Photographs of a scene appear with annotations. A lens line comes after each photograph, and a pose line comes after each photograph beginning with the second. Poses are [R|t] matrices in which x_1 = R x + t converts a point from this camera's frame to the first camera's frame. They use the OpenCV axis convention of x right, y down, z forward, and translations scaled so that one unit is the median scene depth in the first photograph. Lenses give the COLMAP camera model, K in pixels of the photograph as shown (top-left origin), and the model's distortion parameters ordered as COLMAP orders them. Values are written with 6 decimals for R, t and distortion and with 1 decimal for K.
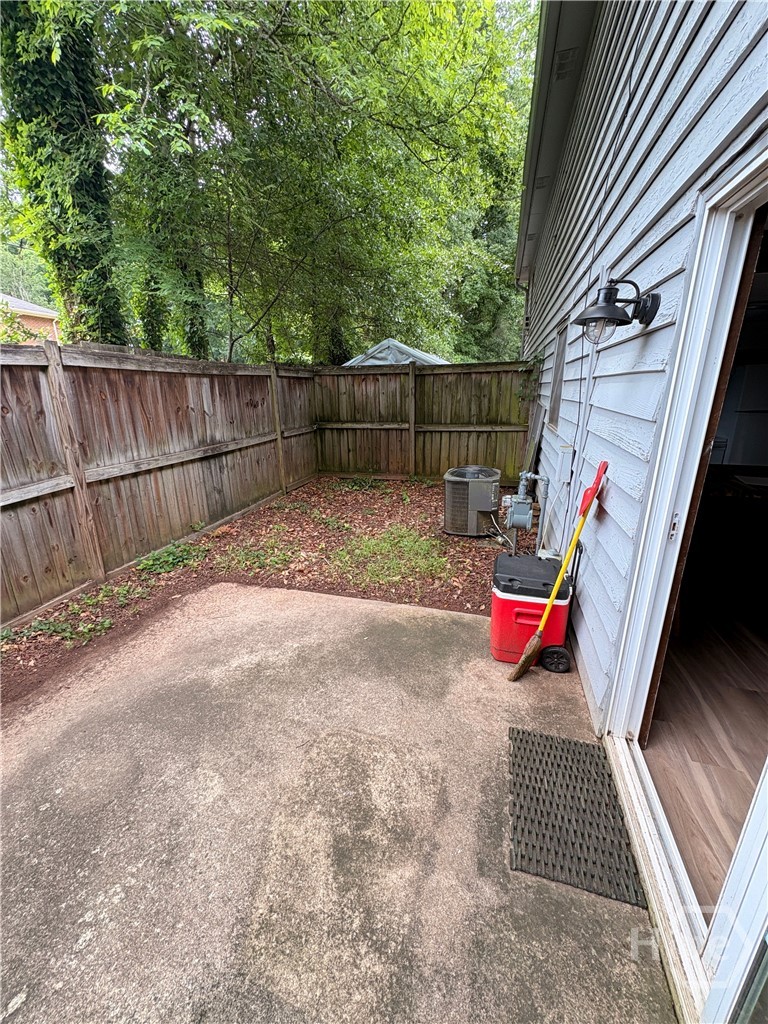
lens RADIAL K [[410.5, 0, 381.7], [0, 410.5, 513.3], [0, 0, 1]] dist [0.000784, 0.000079]
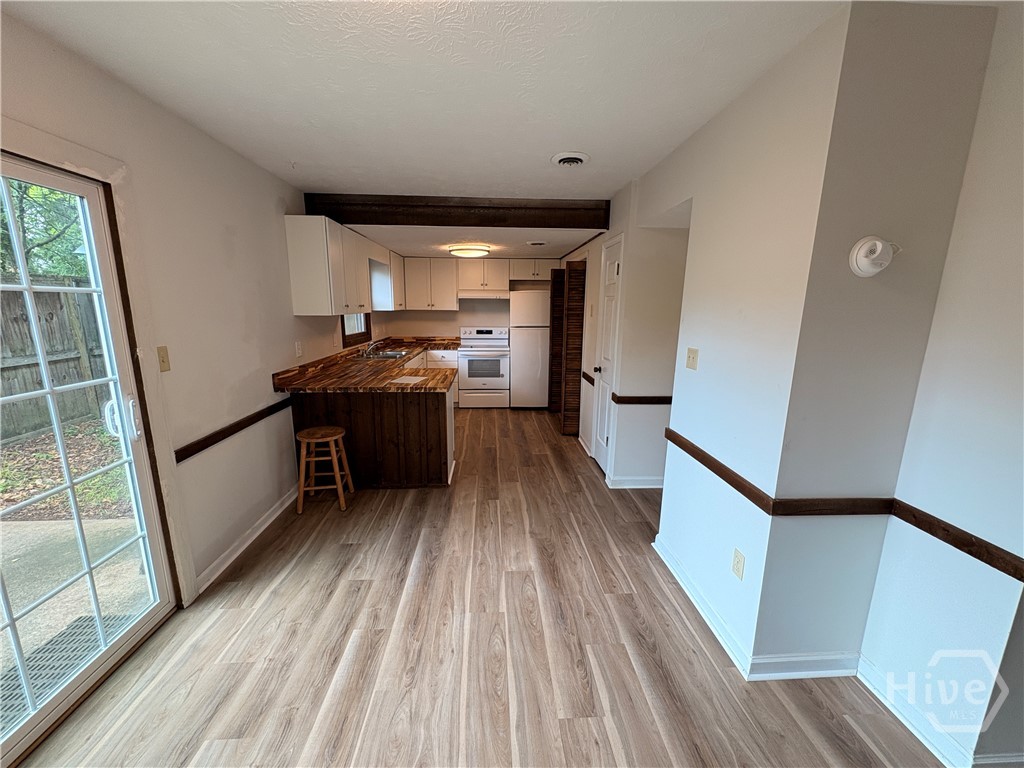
lens RADIAL K [[410.5, 0, 510.5], [0, 410.5, 386.0], [0, 0, 1]] dist [0.000784, 0.000079]
pose [[0.946559, -0.047089, 0.319075, 0.437072], [0.079513, 0.992820, -0.089364, 0.045865], [-0.312576, 0.109959, 0.943507, -0.172270]]
